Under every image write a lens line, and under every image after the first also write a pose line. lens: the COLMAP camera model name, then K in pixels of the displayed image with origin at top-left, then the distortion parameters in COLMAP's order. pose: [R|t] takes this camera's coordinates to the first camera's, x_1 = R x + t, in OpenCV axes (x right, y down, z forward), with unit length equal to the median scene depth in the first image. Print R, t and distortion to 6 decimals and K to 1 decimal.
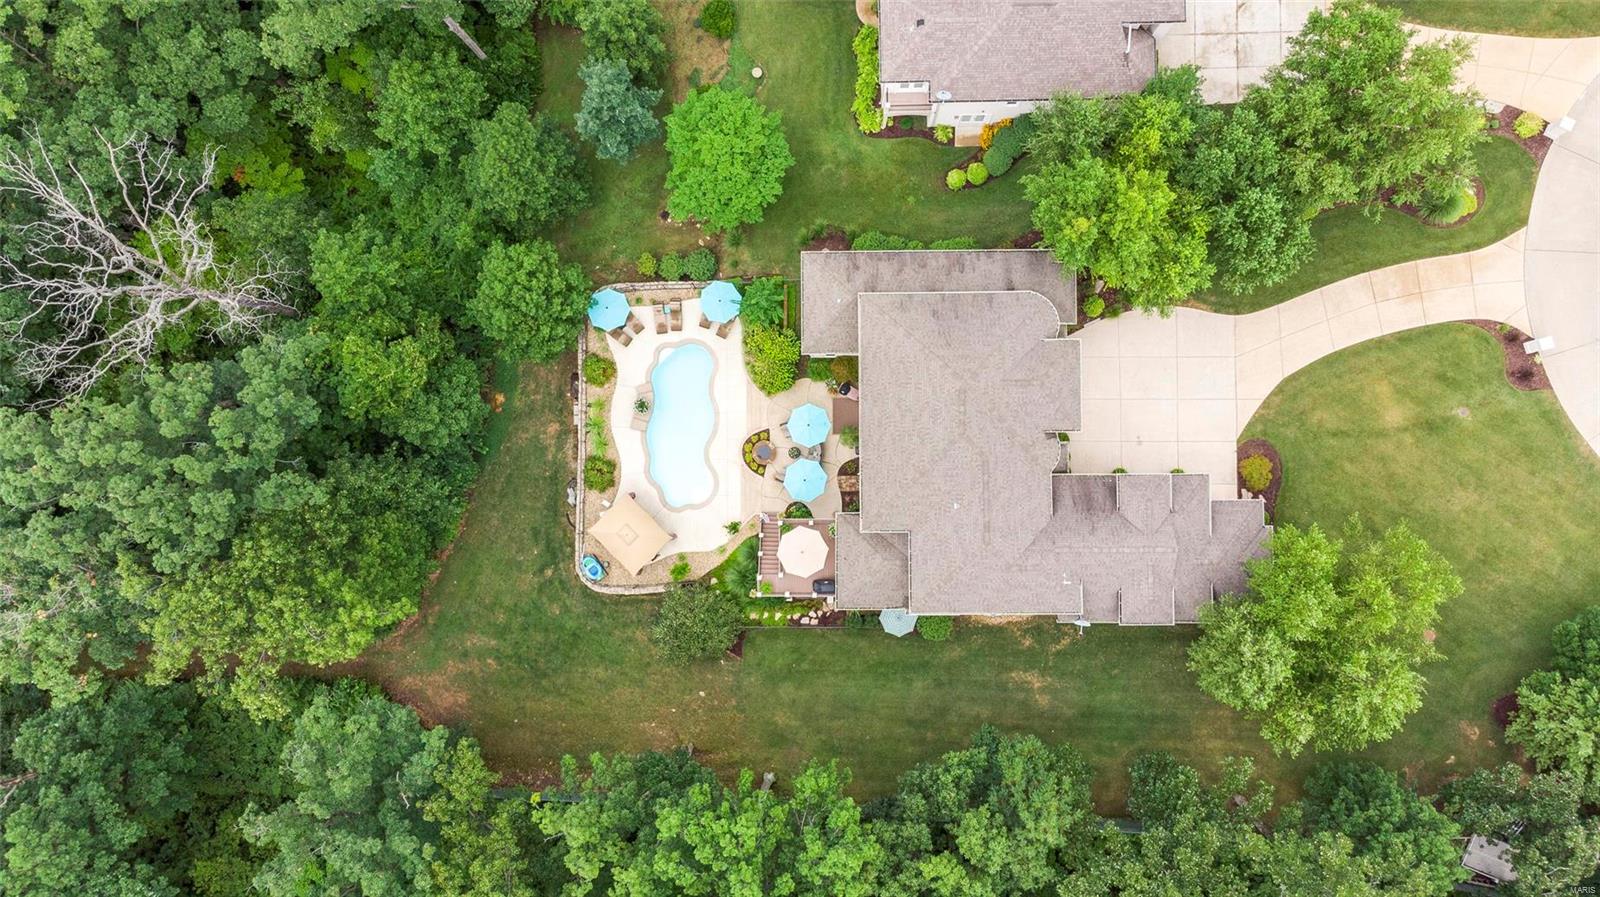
lens RADIAL K [[1153.1, 0, 800.0], [0, 1153.1, 448.5], [0, 0, 1]] dist [0.036546, 0.001712]
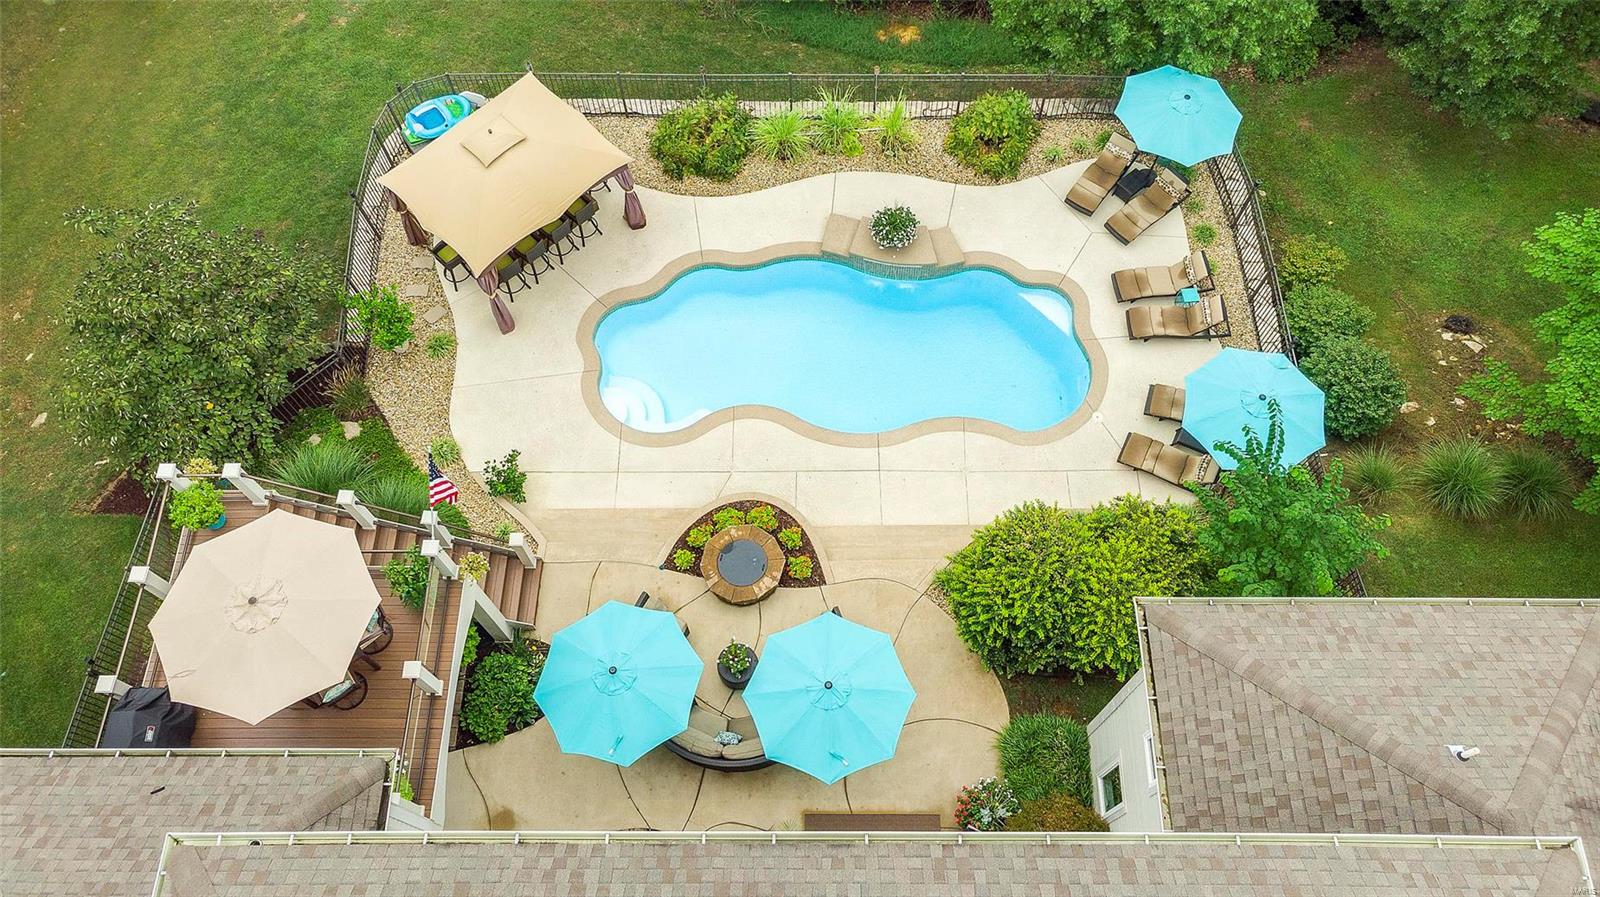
lens RADIAL K [[1153.1, 0, 800.0], [0, 1153.1, 448.5], [0, 0, 1]] dist [0.036546, 0.001712]
pose [[-0.008955, 0.906217, -0.422717, 0.065189], [-0.996736, 0.025828, 0.076485, -0.034023], [0.080230, 0.422022, 0.903028, 0.720356]]
